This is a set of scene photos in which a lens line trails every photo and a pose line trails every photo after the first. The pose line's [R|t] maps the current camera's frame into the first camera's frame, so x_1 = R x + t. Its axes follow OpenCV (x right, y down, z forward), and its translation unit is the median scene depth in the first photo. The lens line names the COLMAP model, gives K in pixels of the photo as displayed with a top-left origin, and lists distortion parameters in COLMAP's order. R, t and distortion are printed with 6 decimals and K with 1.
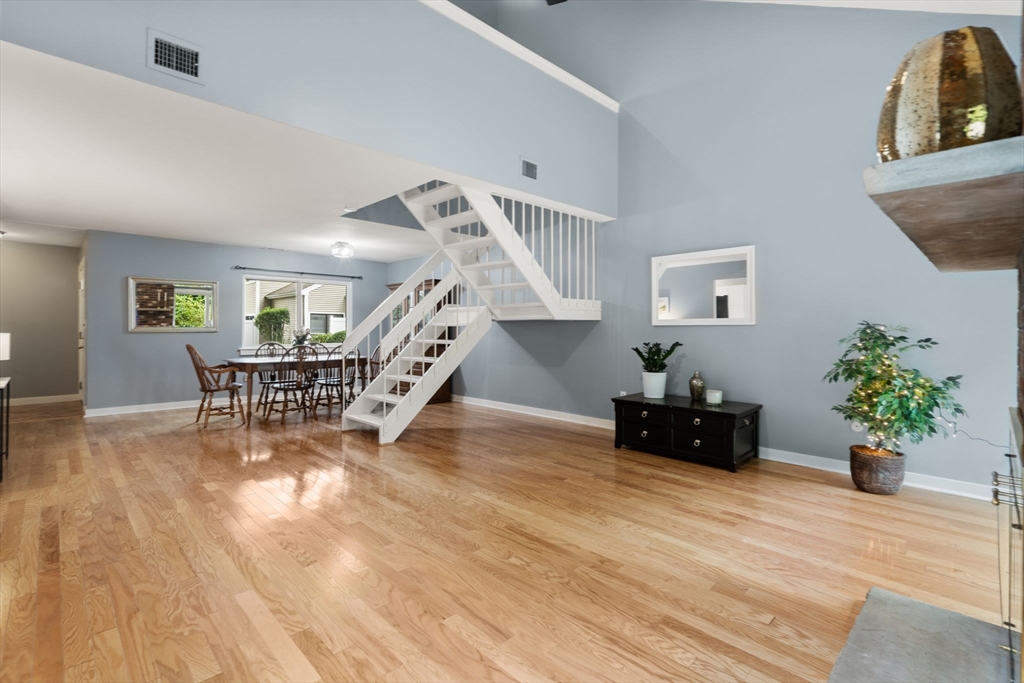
lens RADIAL K [[472.8, 0, 511.6], [0, 472.8, 334.2], [0, 0, 1]] dist [-0.002714, 0.001575]
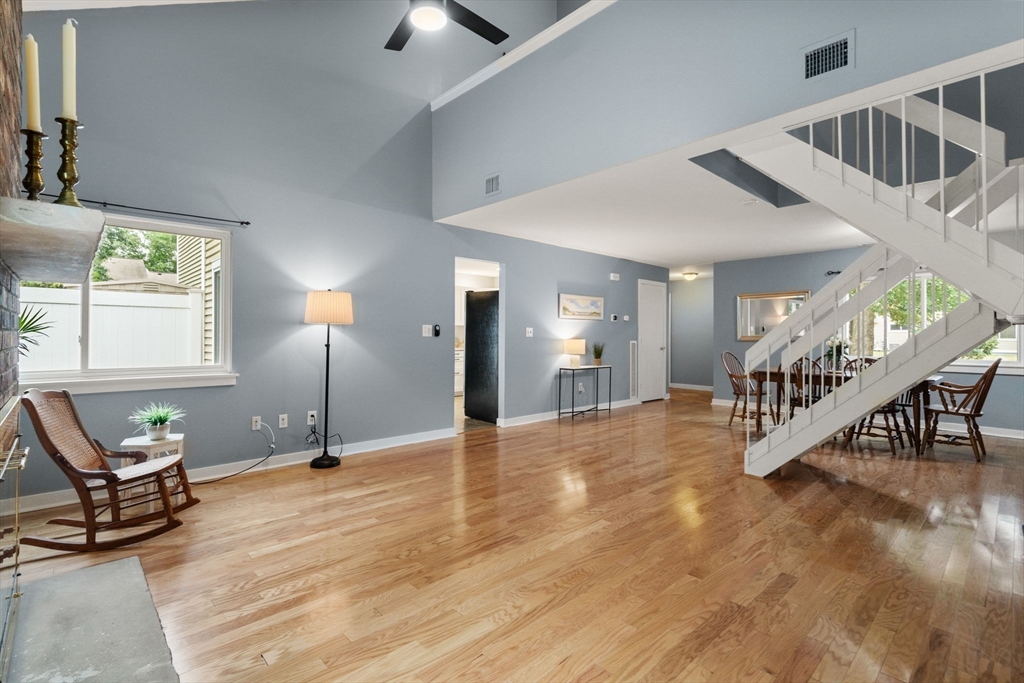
lens RADIAL K [[472.8, 0, 507.5], [0, 472.8, 337.9], [0, 0, 1]] dist [-0.002714, 0.001575]
pose [[-0.021555, 0.000768, -0.999767, 0.966610], [-0.015465, 0.999880, 0.001102, -0.006268], [0.999648, 0.015486, -0.021541, 0.990811]]
